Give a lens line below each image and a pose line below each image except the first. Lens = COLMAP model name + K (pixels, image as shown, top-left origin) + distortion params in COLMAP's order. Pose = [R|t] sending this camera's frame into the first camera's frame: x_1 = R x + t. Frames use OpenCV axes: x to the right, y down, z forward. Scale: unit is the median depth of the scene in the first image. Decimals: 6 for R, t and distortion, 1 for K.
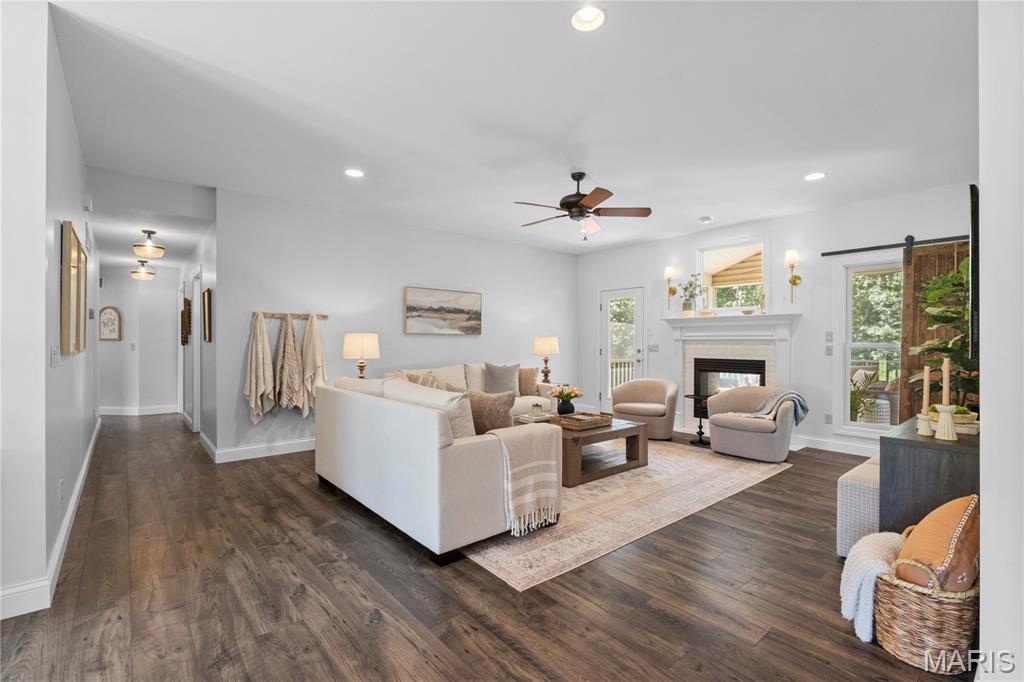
lens RADIAL K [[454.0, 0, 508.5], [0, 454.0, 339.6], [0, 0, 1]] dist [-0.002235, -0.000234]
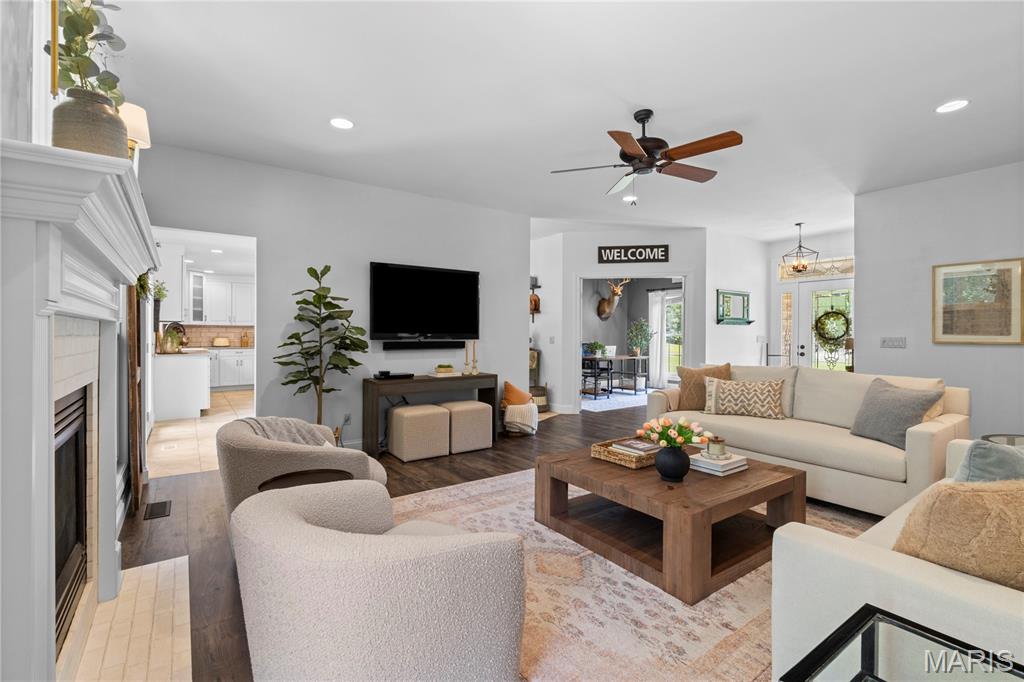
lens RADIAL K [[460.4, 0, 512.1], [0, 460.4, 335.2], [0, 0, 1]] dist [-0.001285, -0.000109]
pose [[-0.997026, -0.009922, 0.076426, 0.224175], [-0.010201, 0.999943, -0.003265, 0.008735], [-0.076389, -0.004035, -0.997070, 1.287035]]
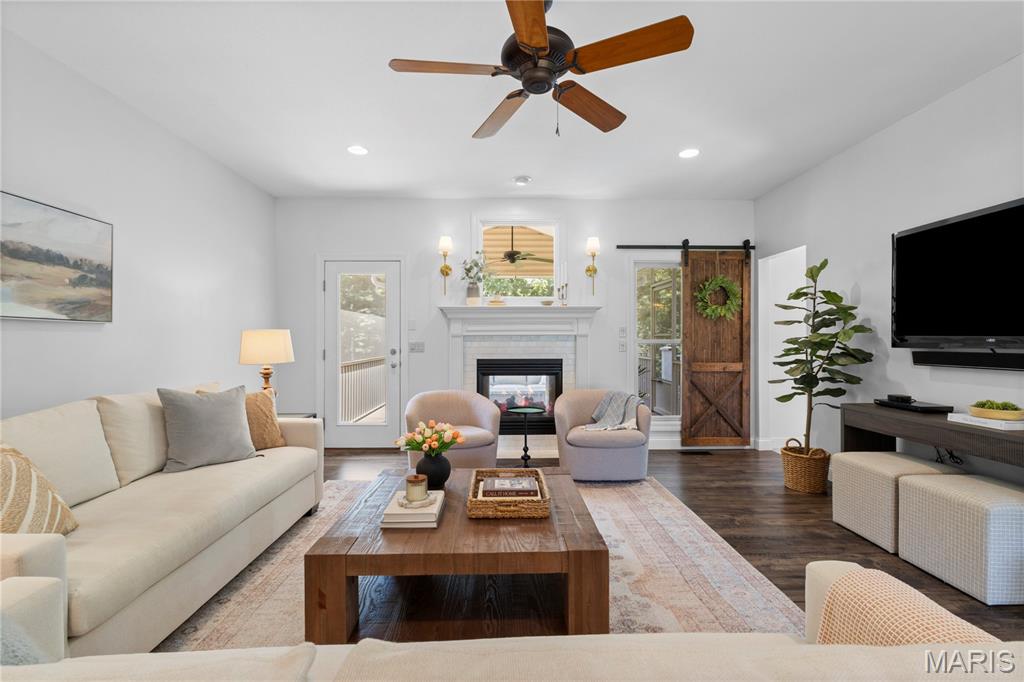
lens RADIAL K [[454.0, 0, 508.5], [0, 454.0, 339.6], [0, 0, 1]] dist [-0.002235, -0.000234]
pose [[0.626083, -0.003880, 0.779746, -0.181556], [0.000710, 0.999990, 0.004406, 0.004377], [-0.779756, -0.002205, 0.626080, 0.516990]]
